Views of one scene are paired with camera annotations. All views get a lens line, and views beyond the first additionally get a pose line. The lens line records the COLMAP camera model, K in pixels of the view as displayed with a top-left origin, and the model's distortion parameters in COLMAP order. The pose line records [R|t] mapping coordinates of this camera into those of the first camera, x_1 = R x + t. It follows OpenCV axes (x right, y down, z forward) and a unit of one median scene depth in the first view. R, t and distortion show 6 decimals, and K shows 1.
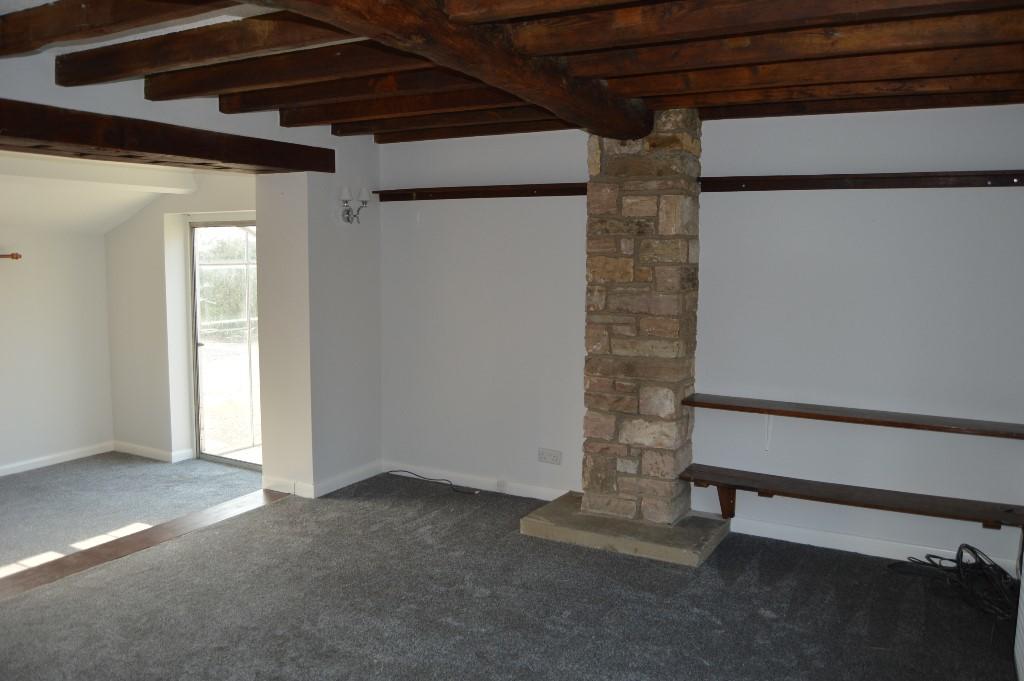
lens RADIAL K [[813.5, 0, 511.3], [0, 813.5, 337.0], [0, 0, 1]] dist [-0.073513, 0.006024]
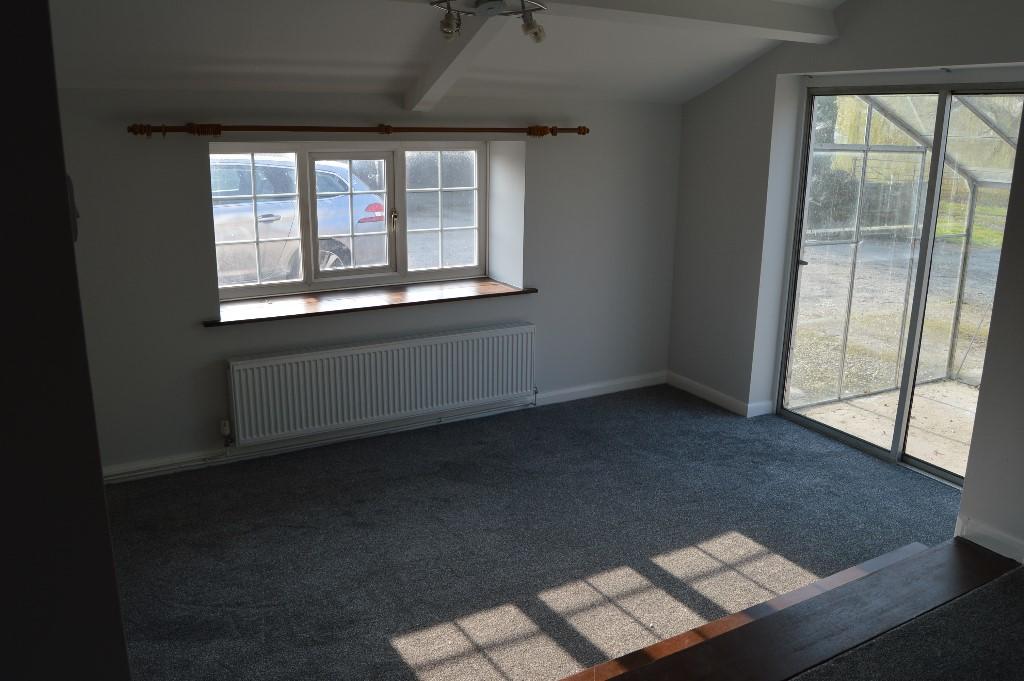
lens RADIAL K [[813.5, 0, 512.9], [0, 813.5, 339.2], [0, 0, 1]] dist [-0.073513, 0.006024]
pose [[0.846724, 0.141109, -0.512978, -0.235969], [-0.064664, 0.984333, 0.164034, -0.025442], [0.528088, -0.105720, 0.842583, 0.261487]]
